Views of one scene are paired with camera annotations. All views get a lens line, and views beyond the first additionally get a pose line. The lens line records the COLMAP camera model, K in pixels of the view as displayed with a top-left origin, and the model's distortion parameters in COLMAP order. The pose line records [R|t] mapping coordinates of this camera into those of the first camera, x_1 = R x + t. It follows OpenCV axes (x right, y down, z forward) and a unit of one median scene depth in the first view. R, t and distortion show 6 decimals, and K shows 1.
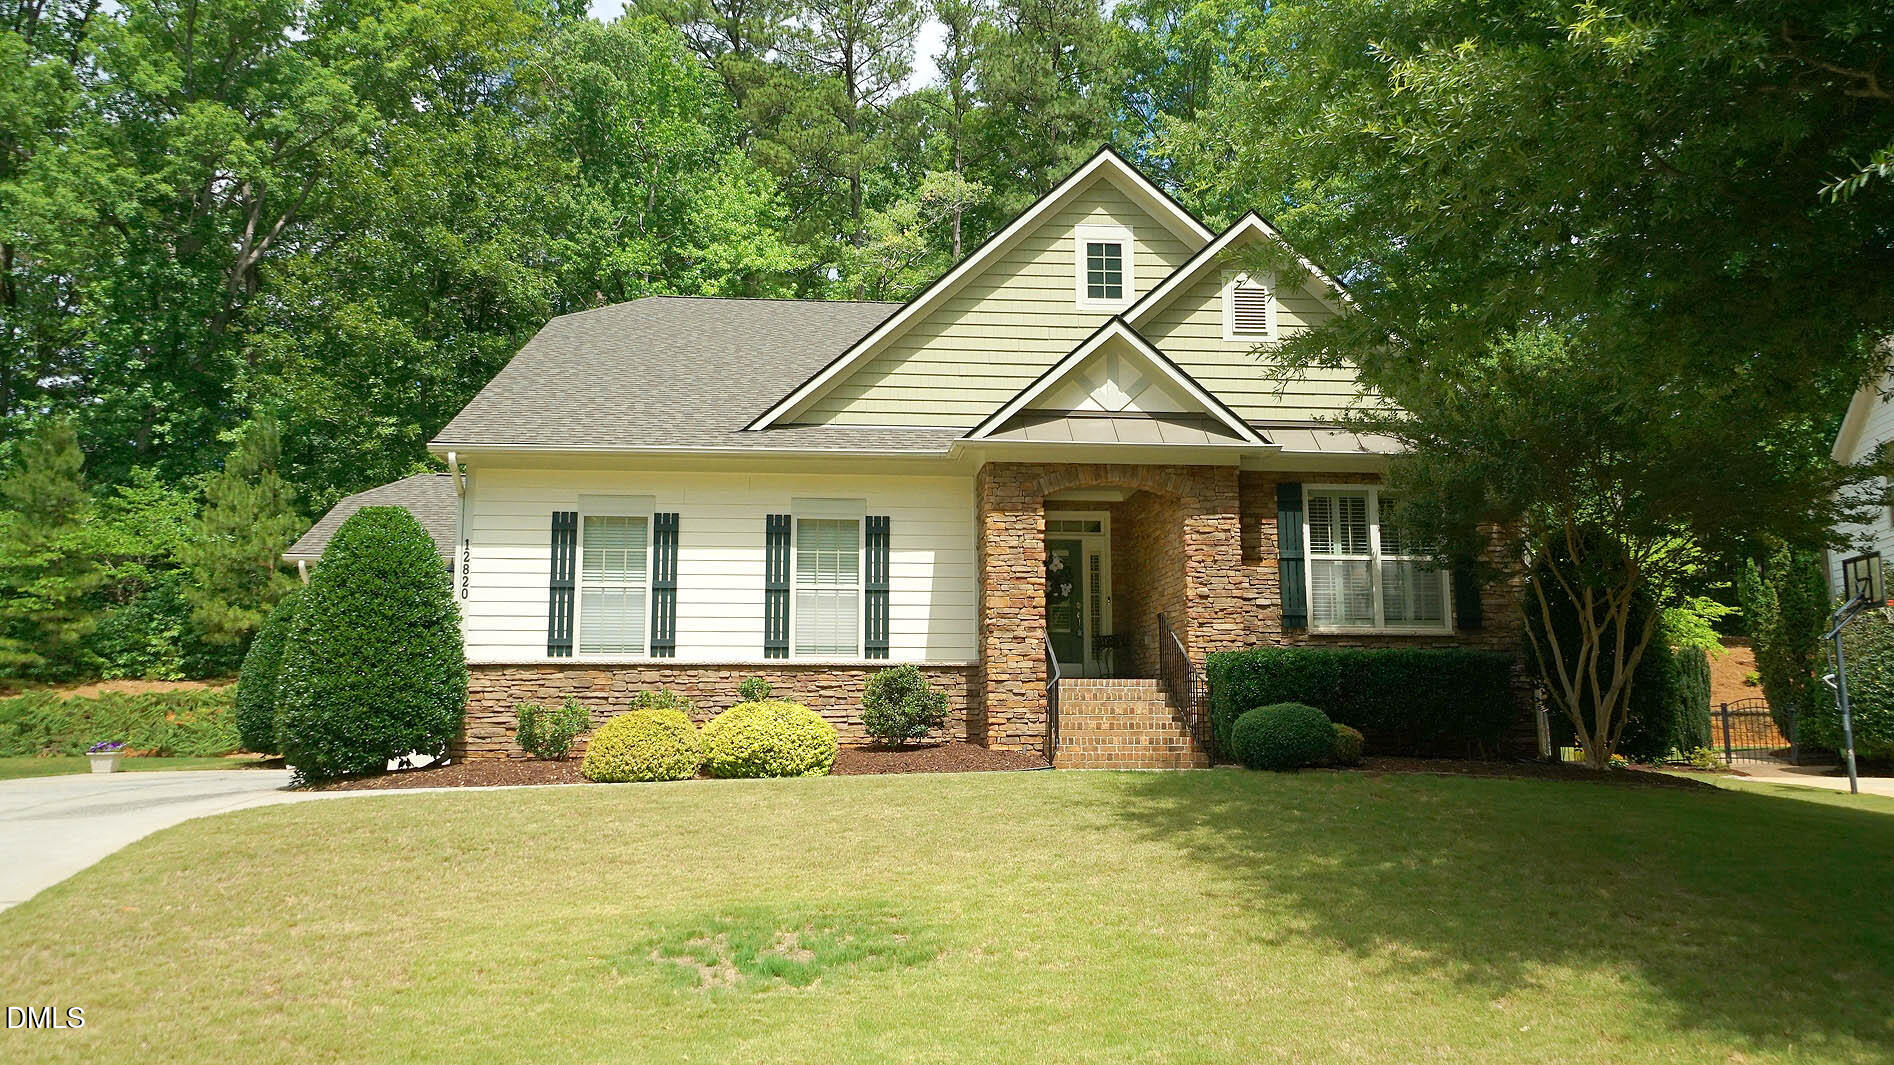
lens RADIAL K [[1507.4, 0, 947.0], [0, 1507.4, 532.5], [0, 0, 1]] dist [0.011790, 0.005372]
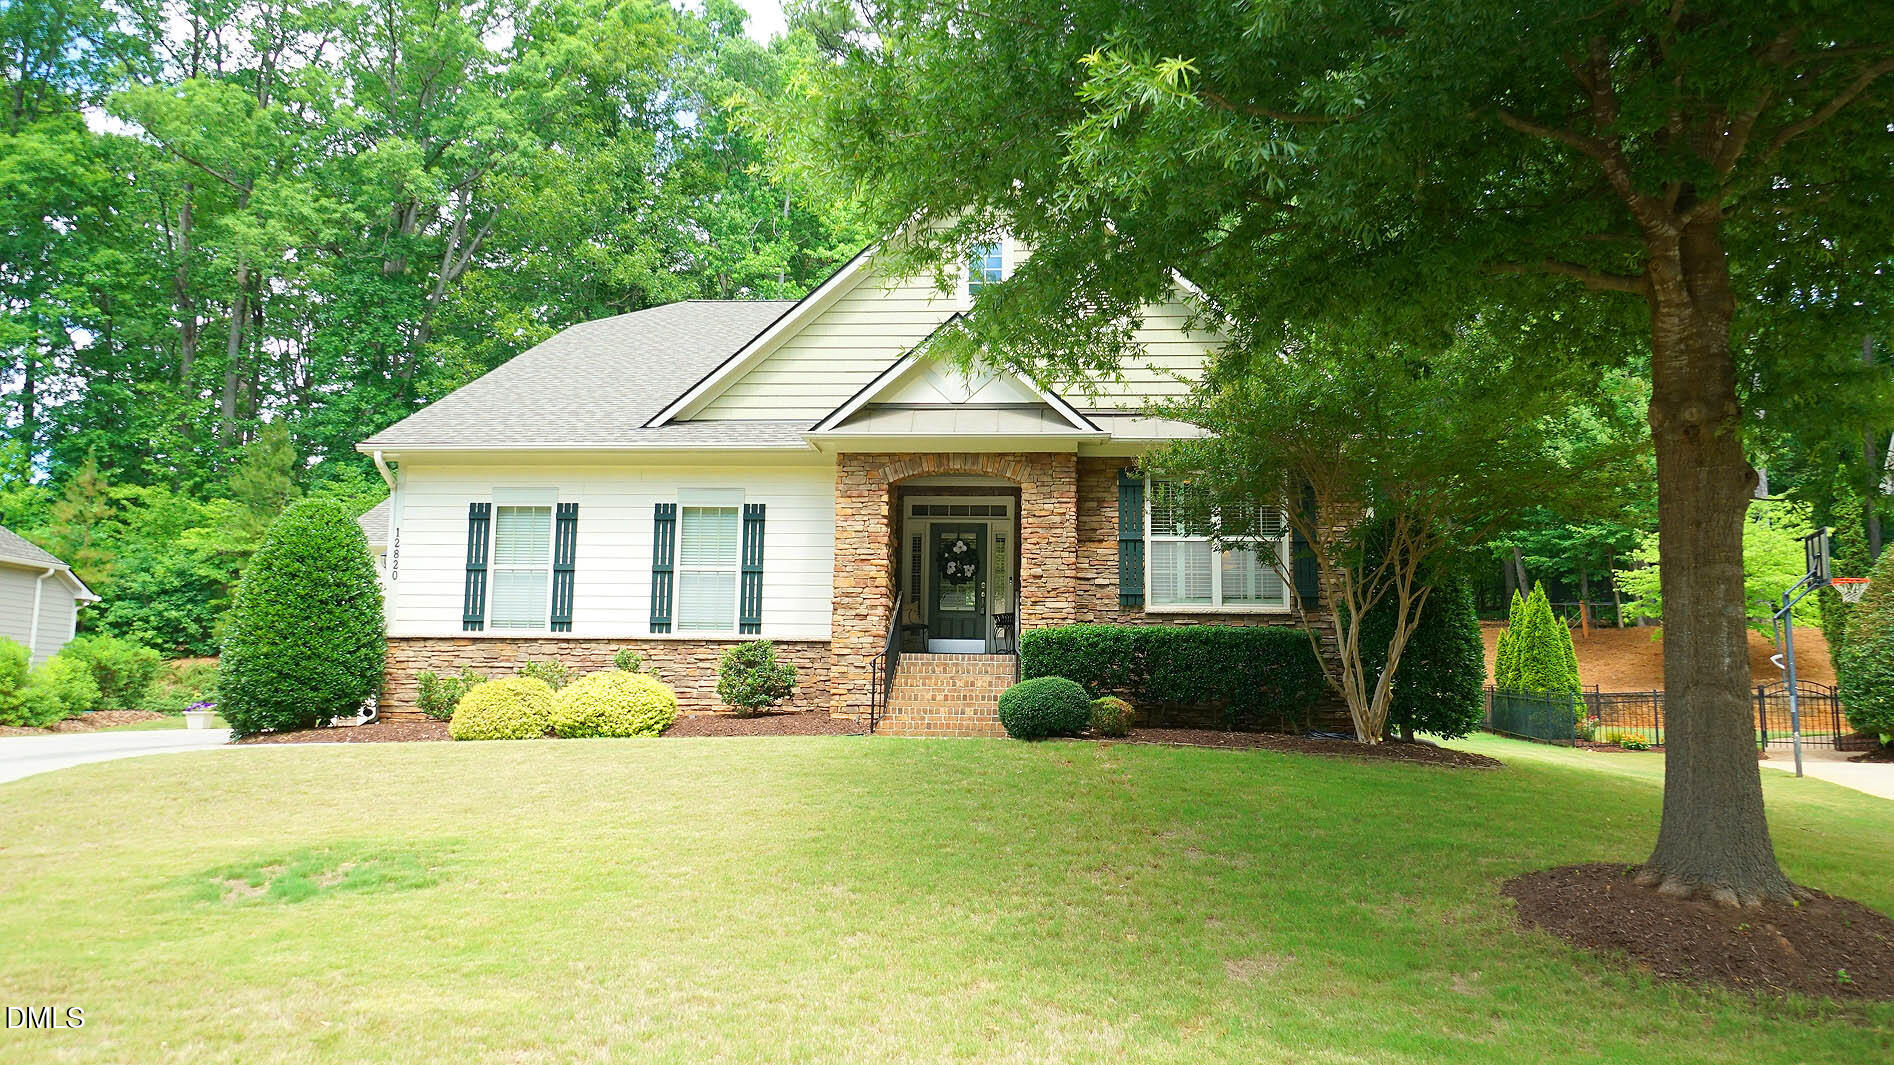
lens RADIAL K [[1466.2, 0, 948.5], [0, 1466.2, 538.9], [0, 0, 1]] dist [0.008873, 0.003866]
pose [[0.985582, -0.006358, -0.169079, 0.277490], [0.009282, 0.999821, 0.016509, -0.001528], [0.168943, -0.017840, 0.985464, -0.023725]]
